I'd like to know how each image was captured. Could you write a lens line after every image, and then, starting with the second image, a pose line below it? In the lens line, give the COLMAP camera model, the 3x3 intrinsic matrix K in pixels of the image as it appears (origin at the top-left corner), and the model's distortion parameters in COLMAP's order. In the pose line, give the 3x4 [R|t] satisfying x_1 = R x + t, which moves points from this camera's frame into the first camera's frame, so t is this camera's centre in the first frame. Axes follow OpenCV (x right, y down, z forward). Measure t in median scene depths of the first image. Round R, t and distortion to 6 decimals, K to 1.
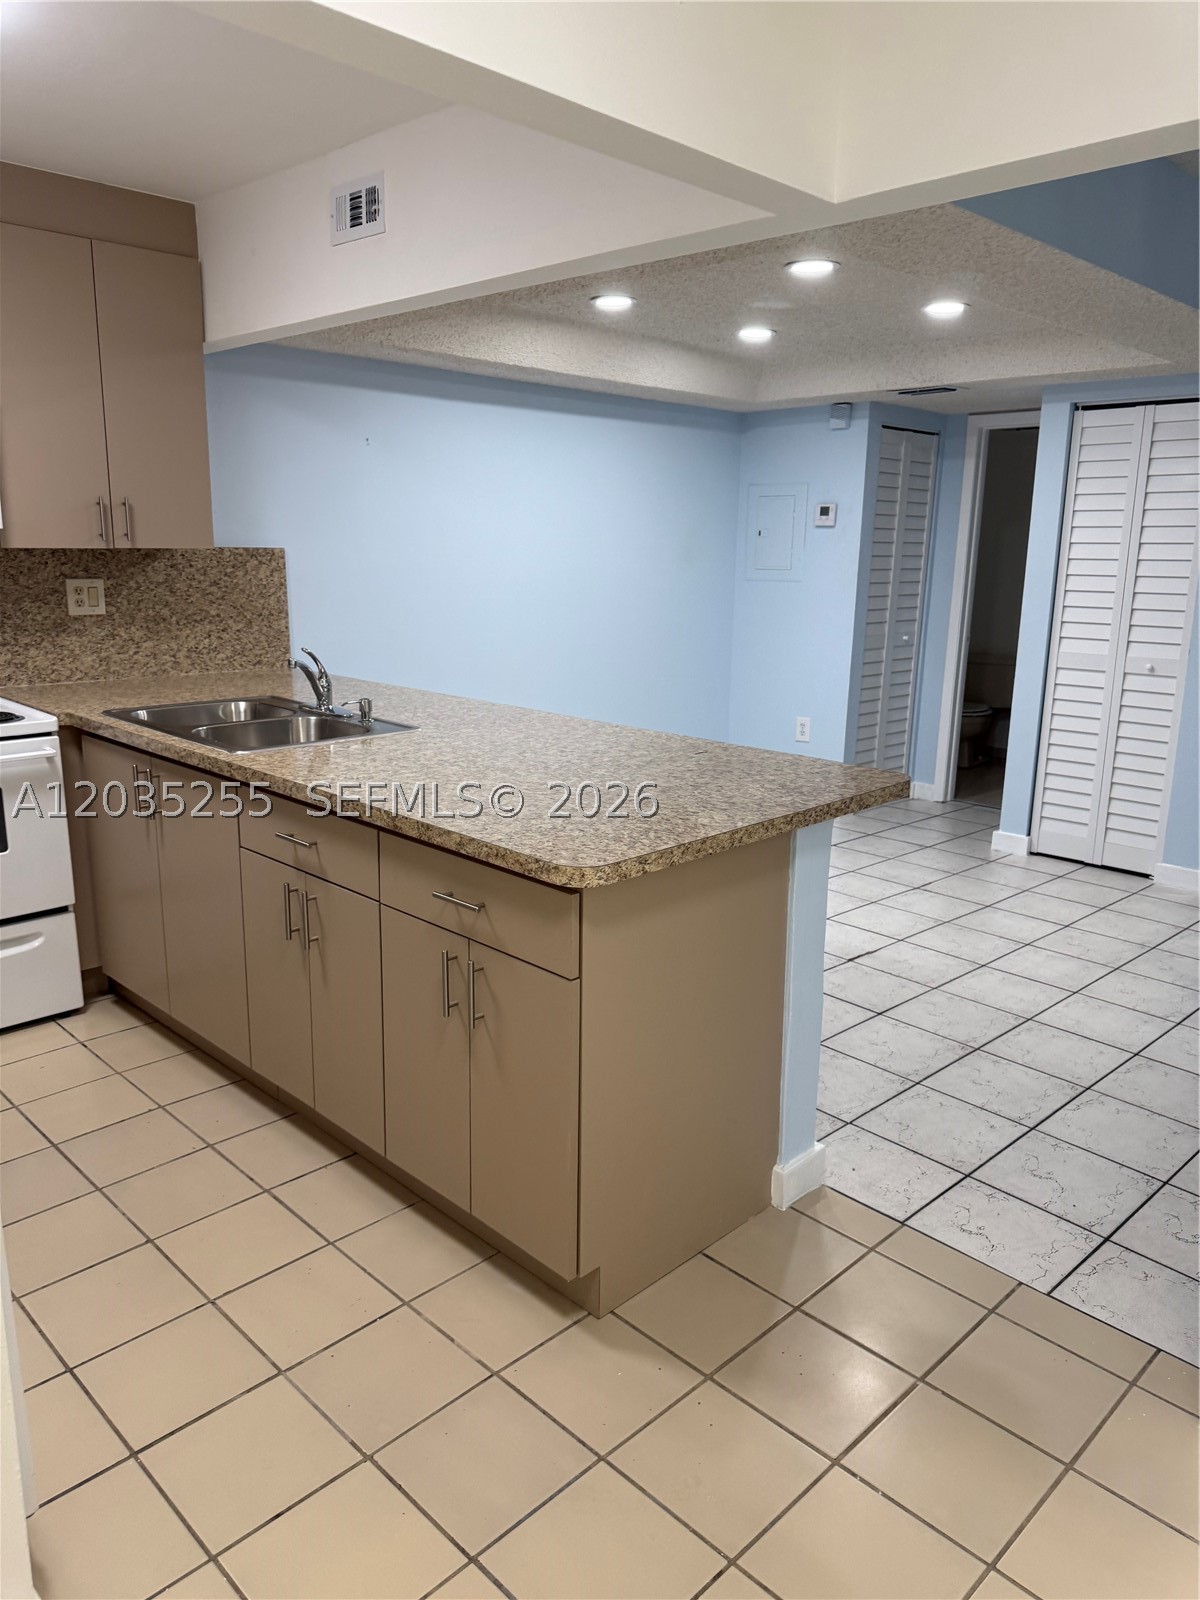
lens RADIAL K [[1131.4, 0, 594.1], [0, 1131.4, 808.8], [0, 0, 1]] dist [0.159099, -0.249293]
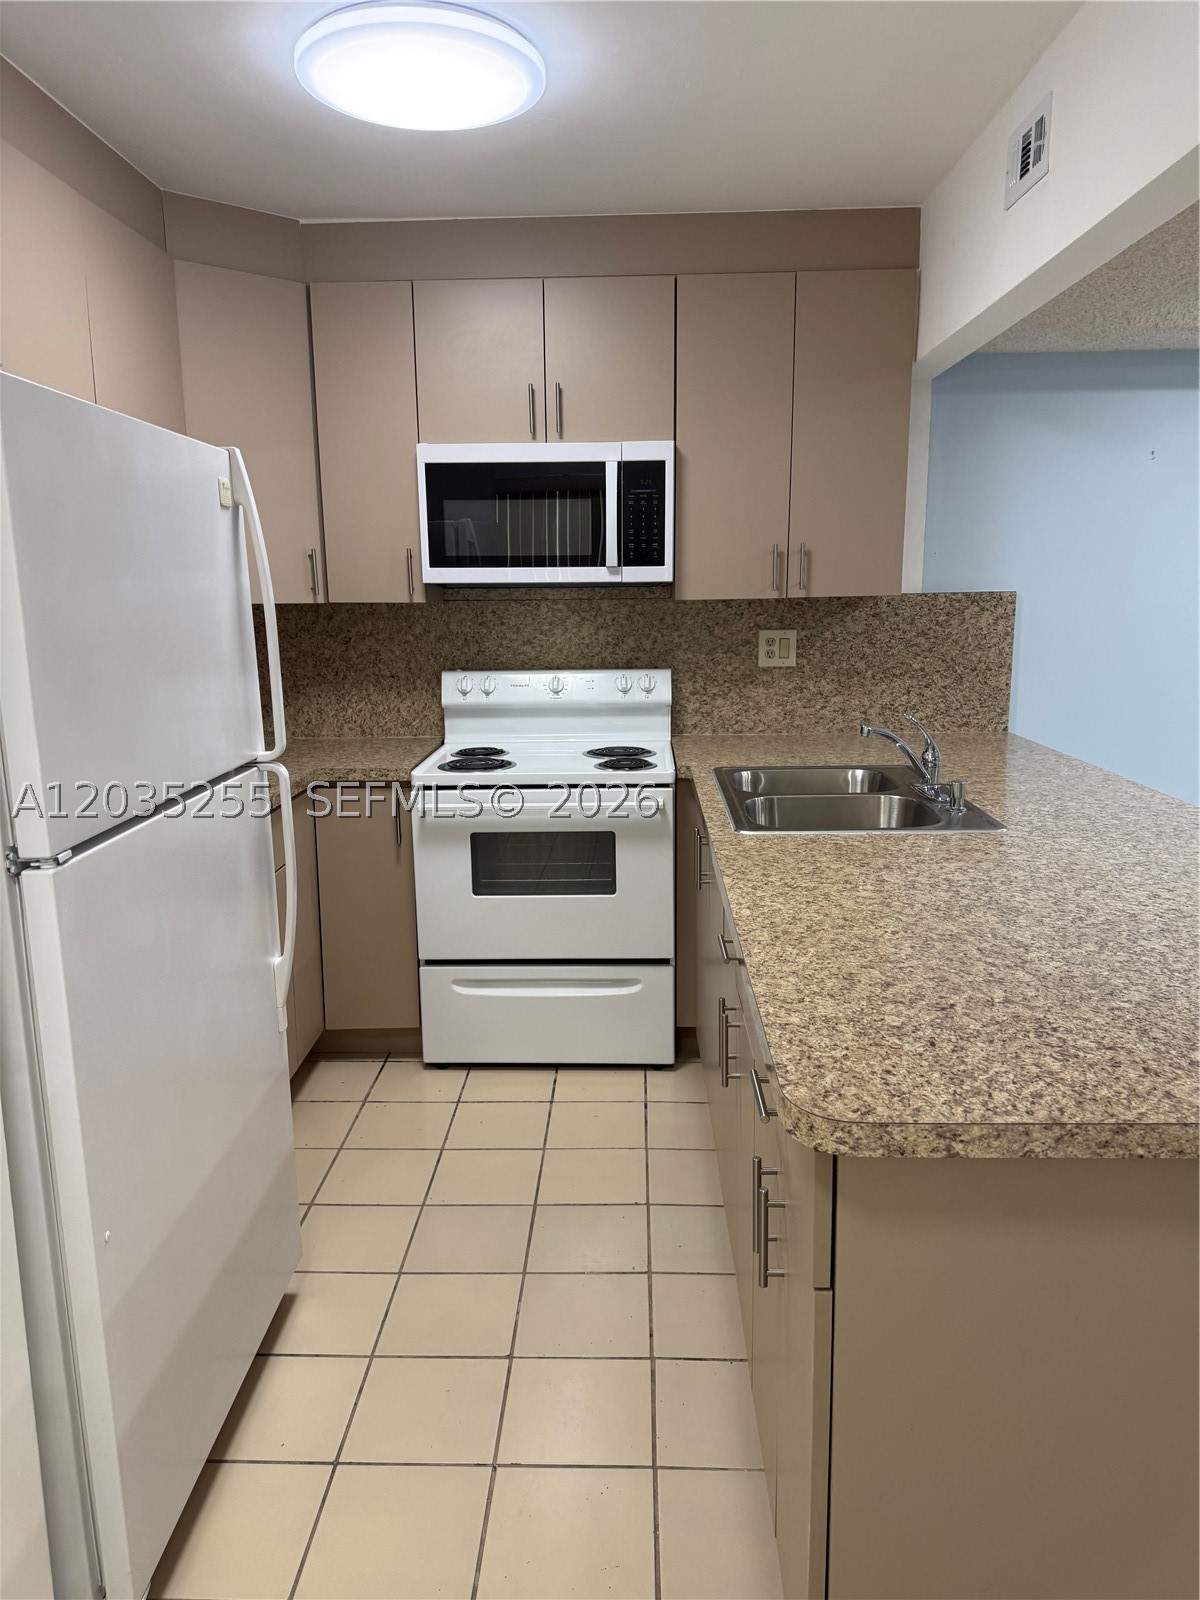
lens RADIAL K [[1131.4, 0, 594.1], [0, 1131.4, 808.8], [0, 0, 1]] dist [0.159099, -0.249293]
pose [[0.693110, 0.121881, -0.710453, 0.153474], [-0.149260, 0.988508, 0.023966, -0.049893], [0.705210, 0.089431, 0.703336, 0.231196]]
